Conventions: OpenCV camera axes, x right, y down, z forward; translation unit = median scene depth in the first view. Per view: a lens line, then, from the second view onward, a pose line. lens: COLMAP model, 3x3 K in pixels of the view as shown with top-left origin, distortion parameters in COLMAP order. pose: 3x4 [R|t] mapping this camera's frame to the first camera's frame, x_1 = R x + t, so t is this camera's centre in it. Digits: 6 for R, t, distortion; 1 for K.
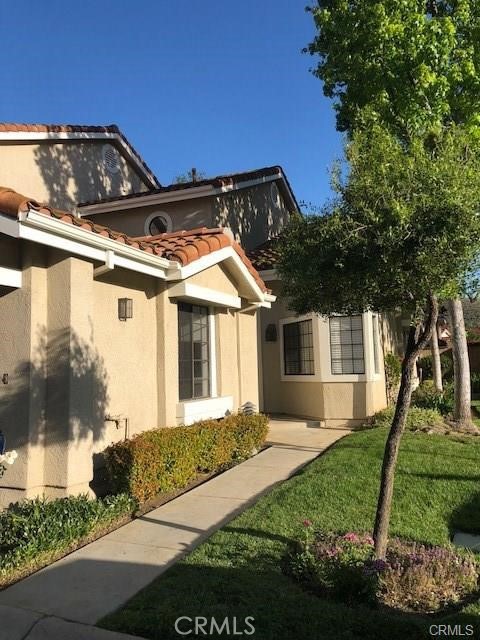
lens RADIAL K [[507.9, 0, 228.0], [0, 507.9, 324.3], [0, 0, 1]] dist [0.041173, -0.006064]
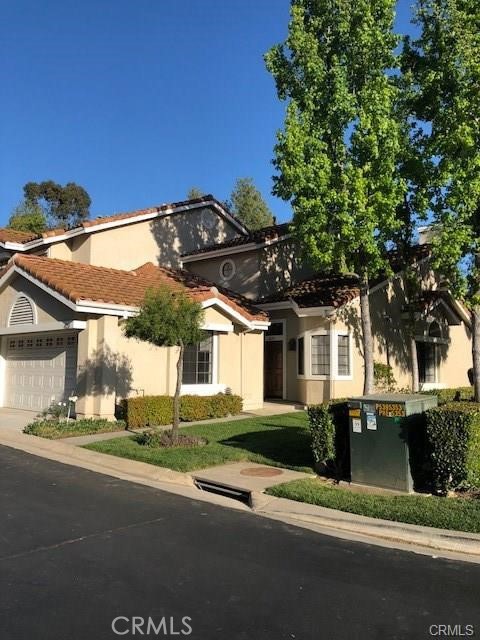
lens RADIAL K [[513.4, 0, 240.8], [0, 513.4, 328.2], [0, 0, 1]] dist [0.061941, -0.006835]
pose [[0.942435, 0.010692, -0.334219, 0.439244], [-0.008102, 0.999925, 0.009143, -0.042385], [0.334291, -0.005909, 0.942451, -0.416025]]
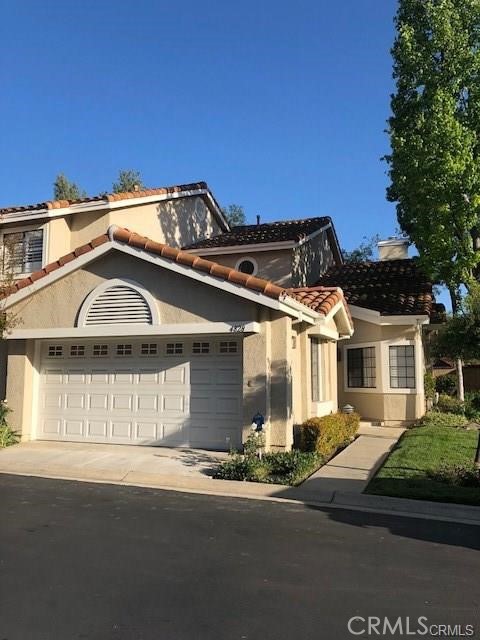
lens RADIAL K [[513.4, 0, 240.8], [0, 513.4, 328.2], [0, 0, 1]] dist [0.061941, -0.006835]
pose [[0.998208, 0.034460, 0.048914, -0.236595], [-0.033812, 0.999330, -0.014004, -0.025775], [-0.049364, 0.012325, 0.998705, -0.326980]]
